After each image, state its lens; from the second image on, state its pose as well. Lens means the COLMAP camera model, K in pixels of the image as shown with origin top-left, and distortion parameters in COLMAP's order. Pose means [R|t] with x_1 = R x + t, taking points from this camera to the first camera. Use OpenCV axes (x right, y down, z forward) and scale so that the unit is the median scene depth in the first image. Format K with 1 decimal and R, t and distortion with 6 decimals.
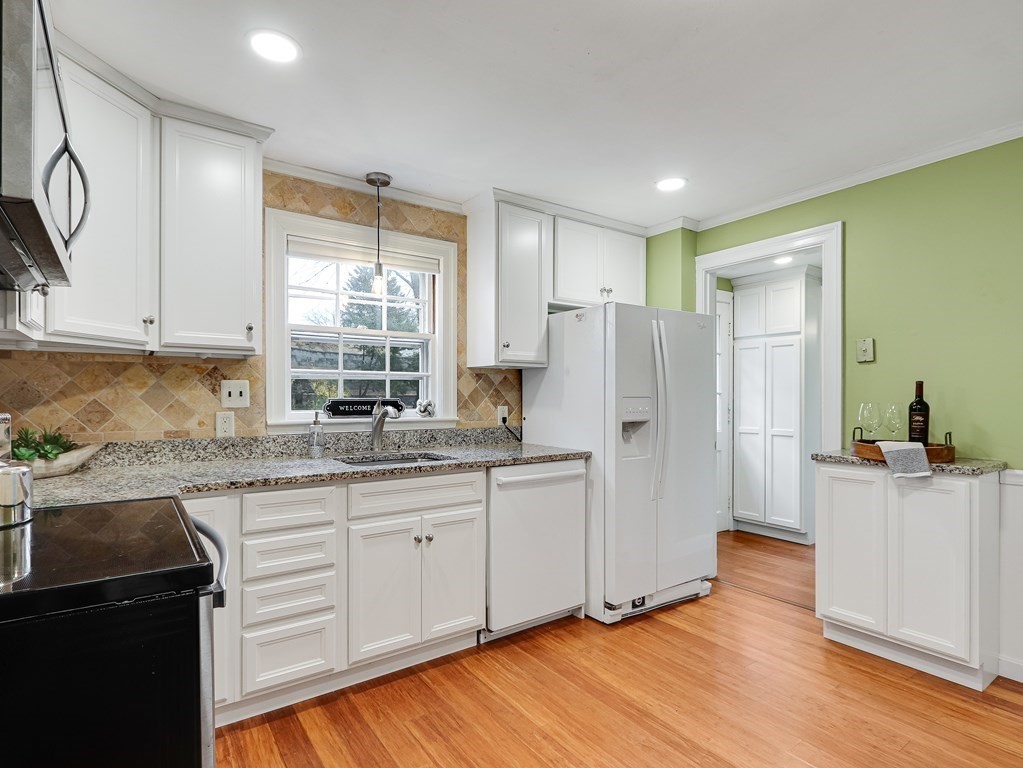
lens RADIAL K [[537.5, 0, 510.1], [0, 537.5, 398.4], [0, 0, 1]] dist [0.001072, -0.000078]
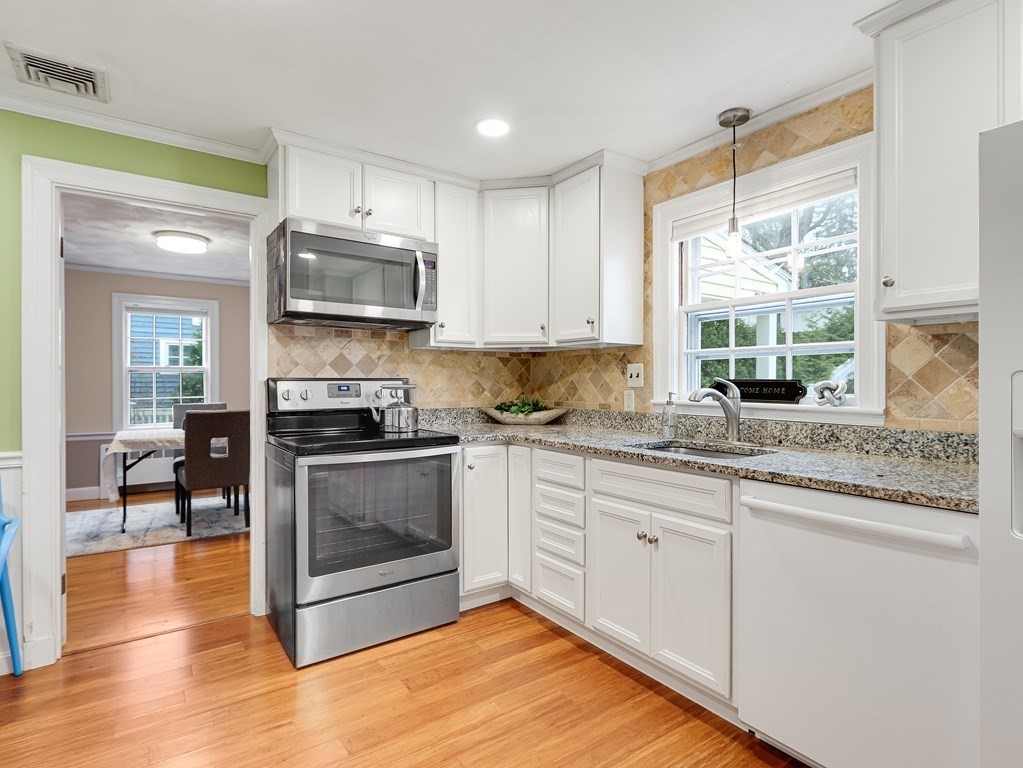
lens RADIAL K [[538.9, 0, 503.8], [0, 538.9, 386.5], [0, 0, 1]] dist [0.001405, -0.001529]
pose [[-0.022182, 0.006521, -0.999733, 0.605080], [-0.005795, 0.999961, 0.006651, 0.008785], [0.999737, 0.005941, -0.022143, 0.661000]]
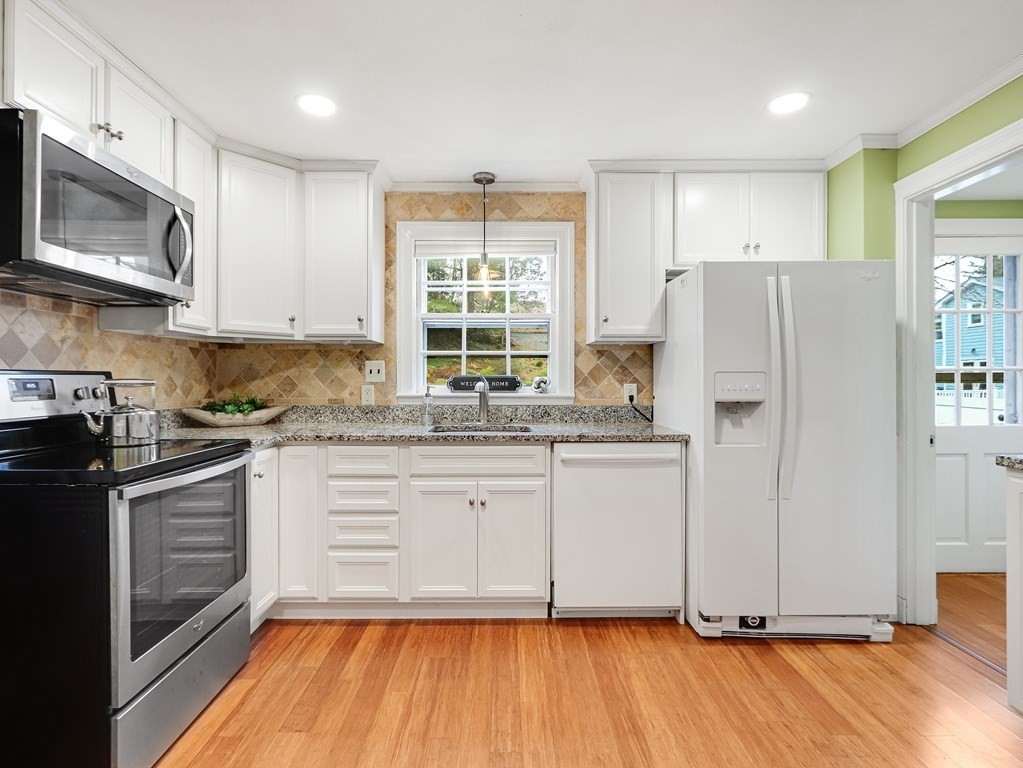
lens RADIAL K [[535.9, 0, 513.0], [0, 535.9, 380.2], [0, 0, 1]] dist [-0.000169, 0.000215]
pose [[0.819518, -0.000245, -0.573054, 0.438429], [-0.002308, 0.999990, -0.003728, 0.014883], [0.573049, 0.004378, 0.819509, 0.127249]]
